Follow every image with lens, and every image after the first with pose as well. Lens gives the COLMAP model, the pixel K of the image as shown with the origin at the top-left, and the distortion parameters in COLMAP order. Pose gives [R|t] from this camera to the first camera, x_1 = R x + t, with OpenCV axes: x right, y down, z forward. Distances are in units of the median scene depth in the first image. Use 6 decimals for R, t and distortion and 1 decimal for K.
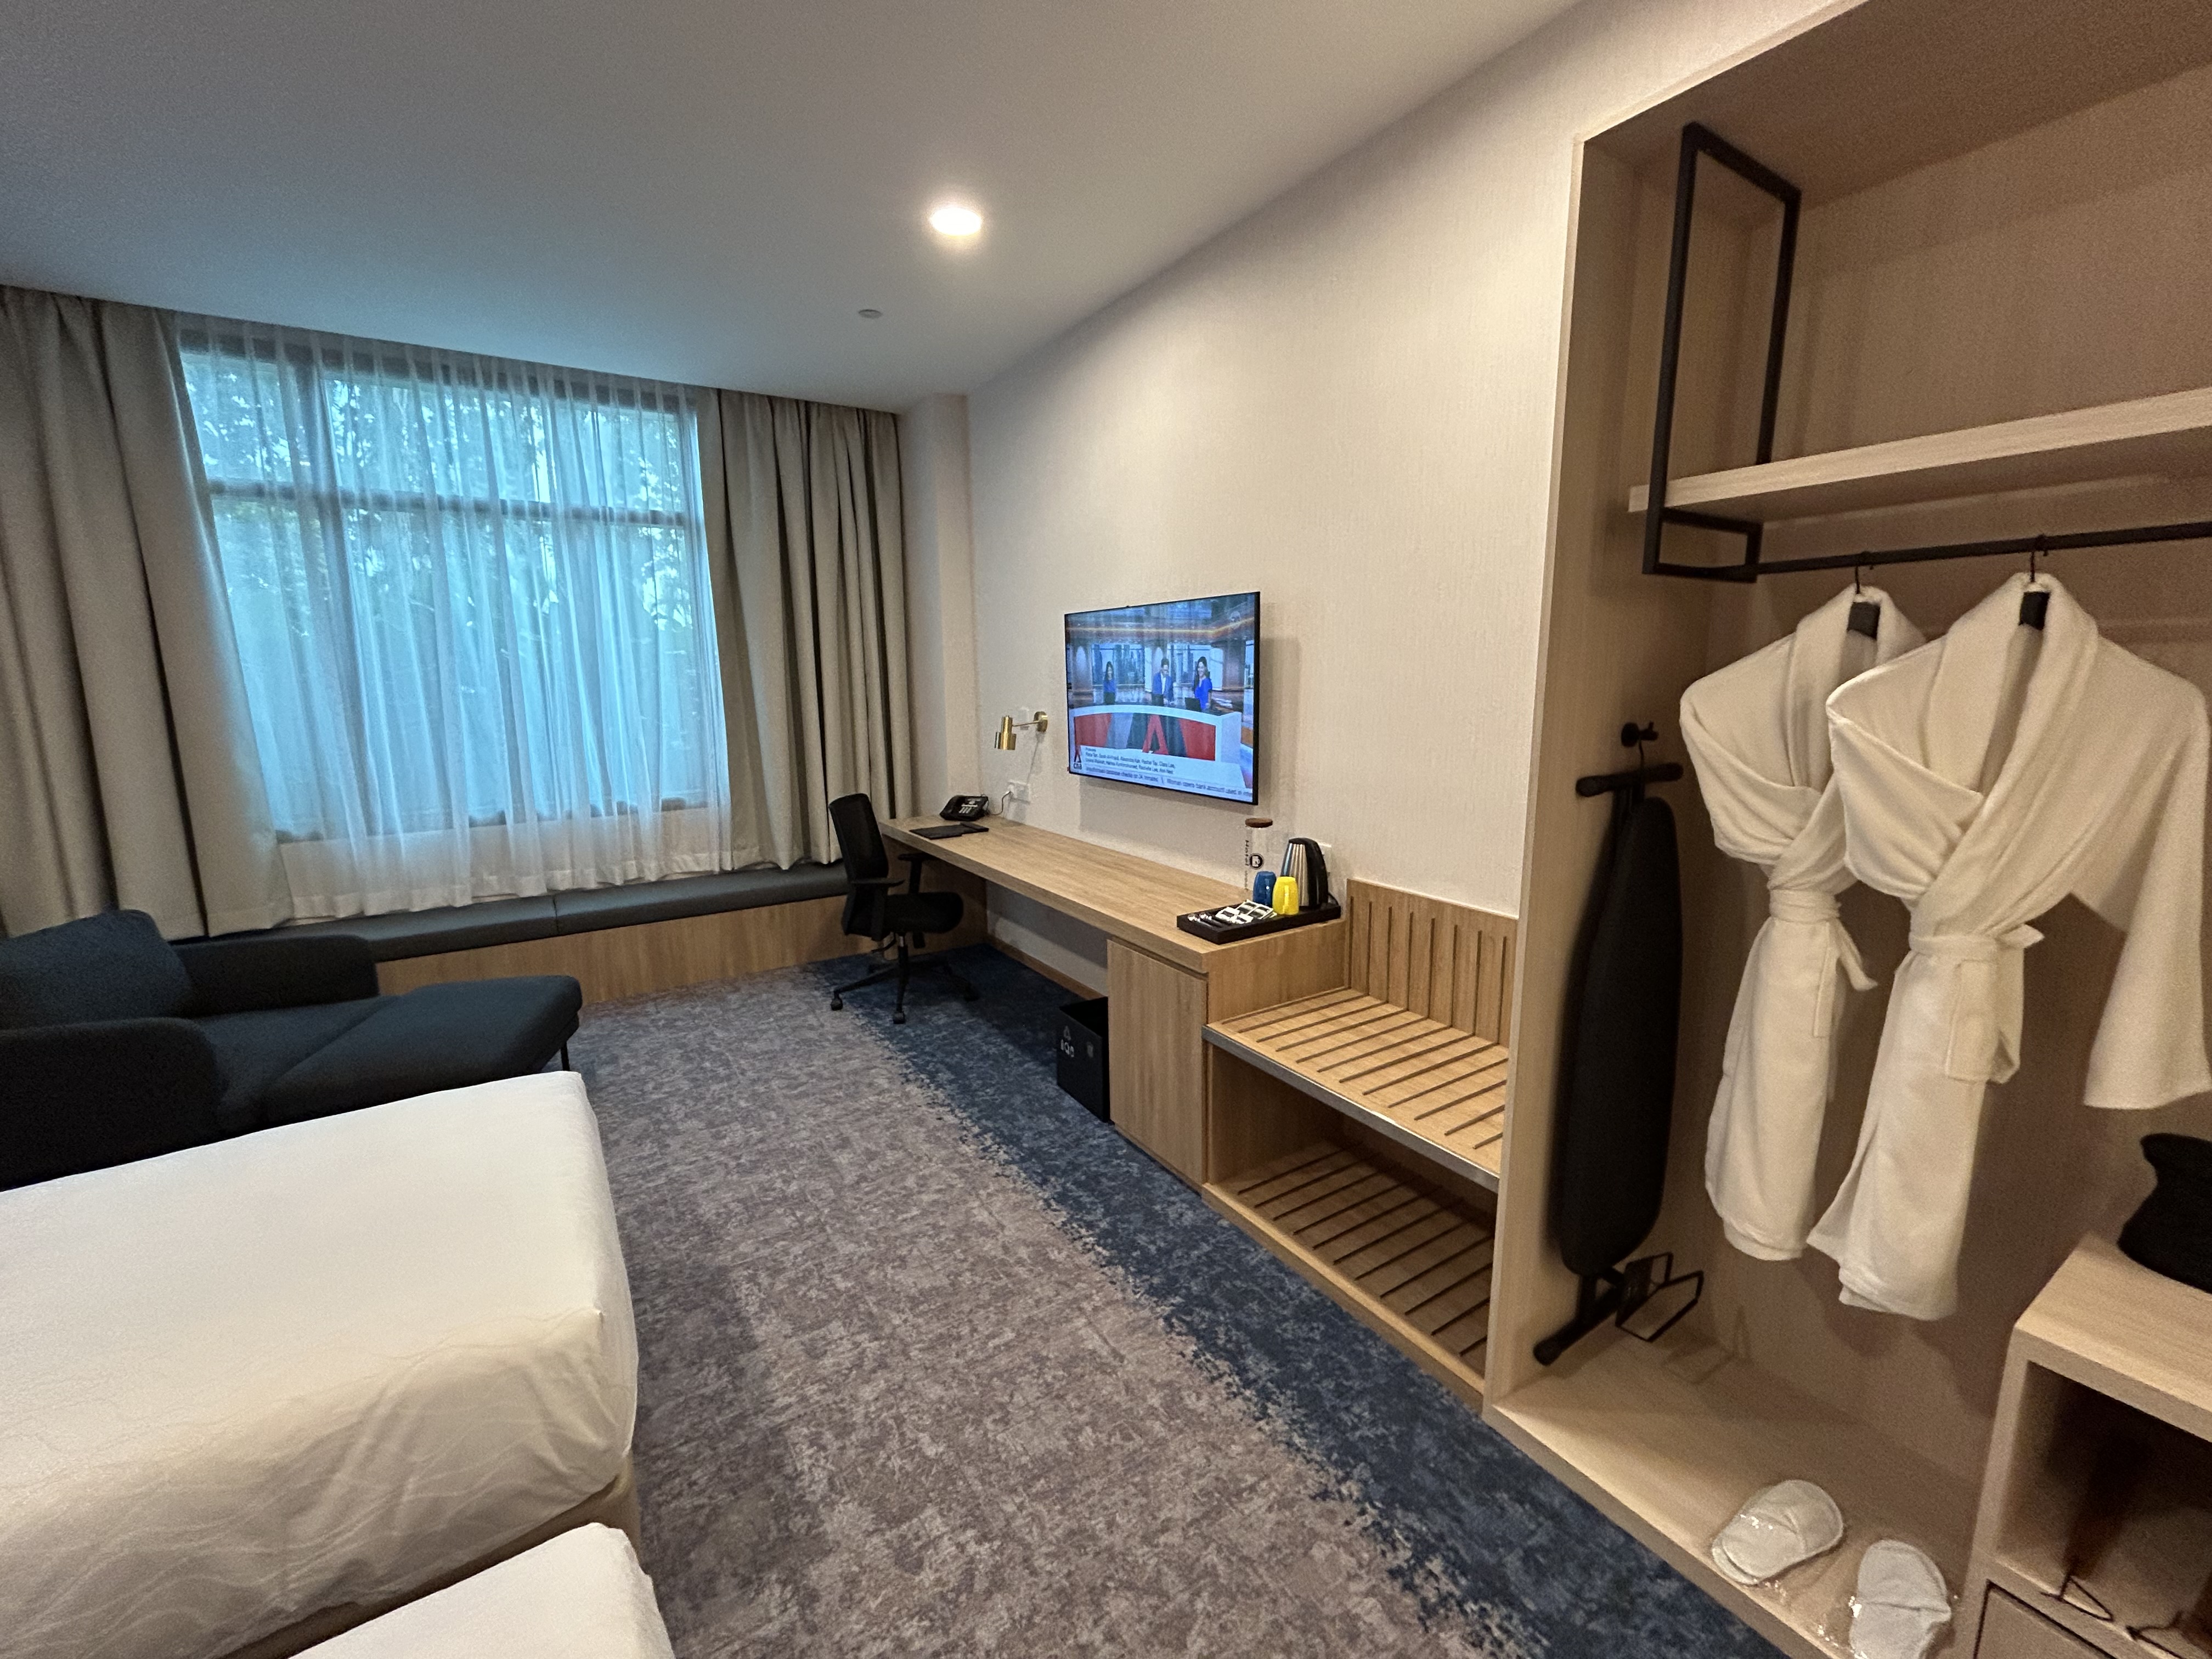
lens RADIAL K [[891.3, 0, 1116.5], [0, 891.3, 831.8], [0, 0, 1]] dist [0.001154, -0.001705]
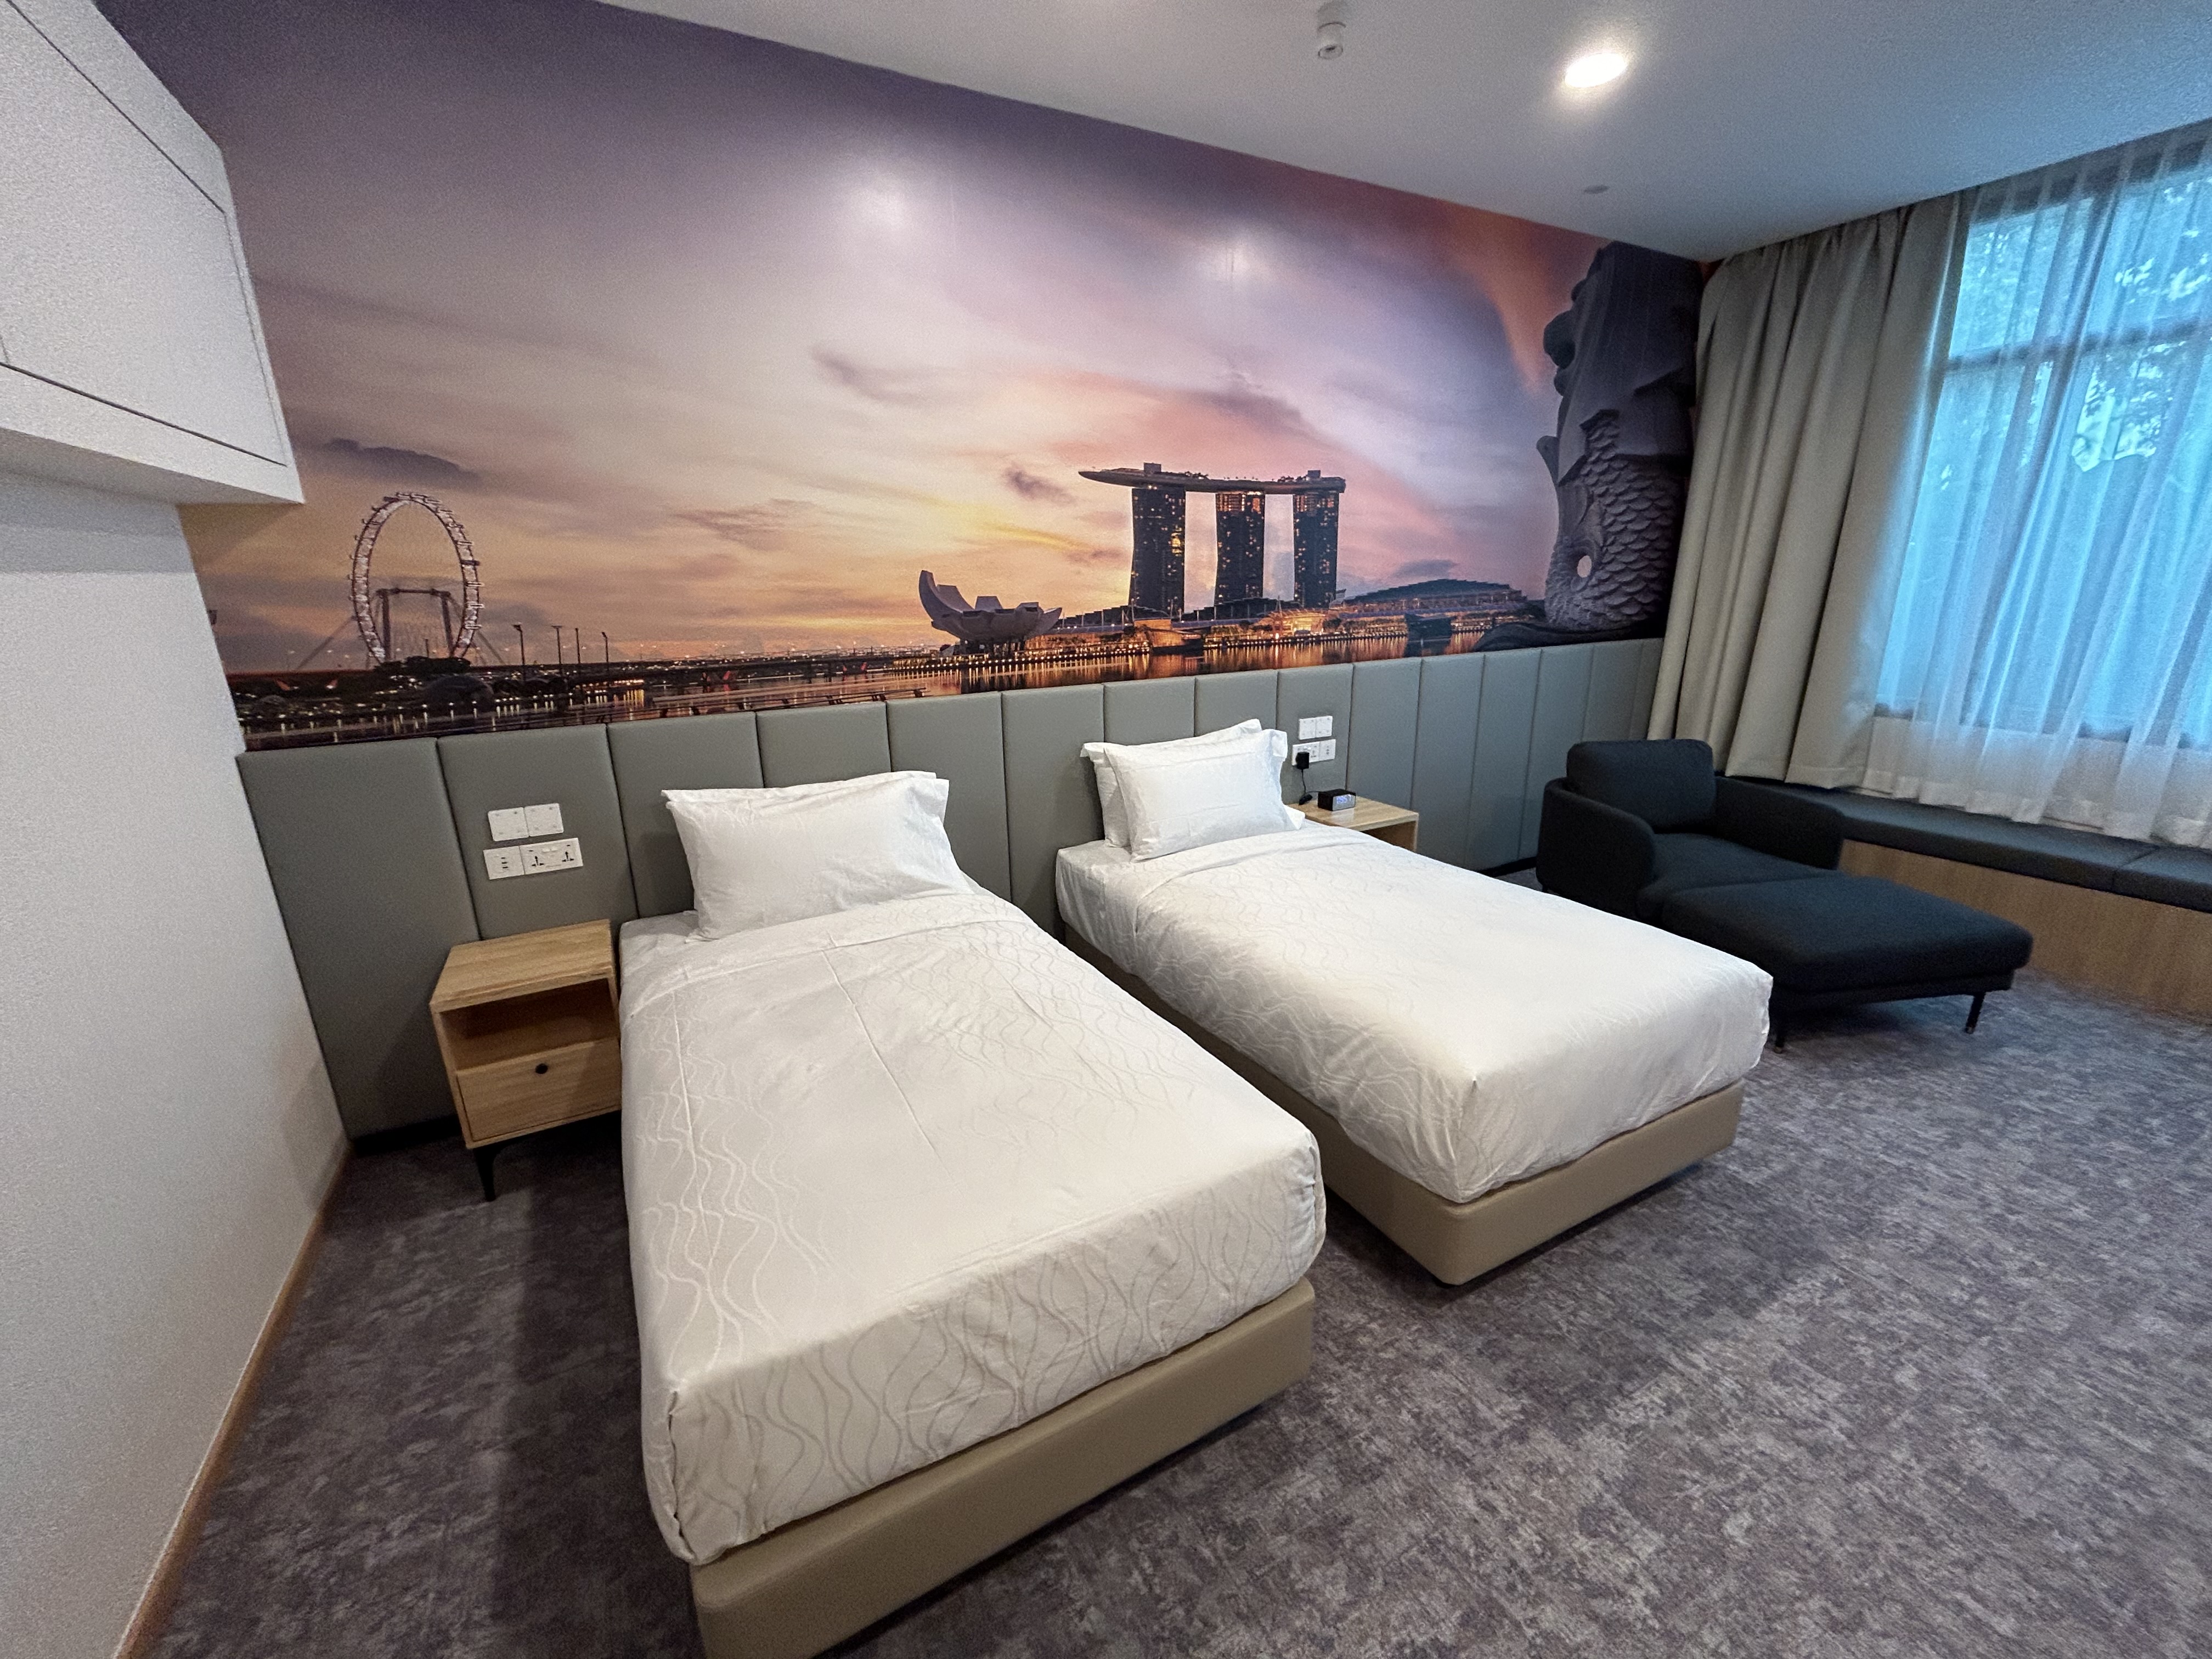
lens RADIAL K [[891.3, 0, 1091.0], [0, 891.3, 832.0], [0, 0, 1]] dist [0.001154, -0.001705]
pose [[-0.092058, 0.290224, -0.952520, 0.376688], [-0.151337, 0.941392, 0.301460, -0.066119], [0.984186, 0.171904, -0.042741, 0.279008]]
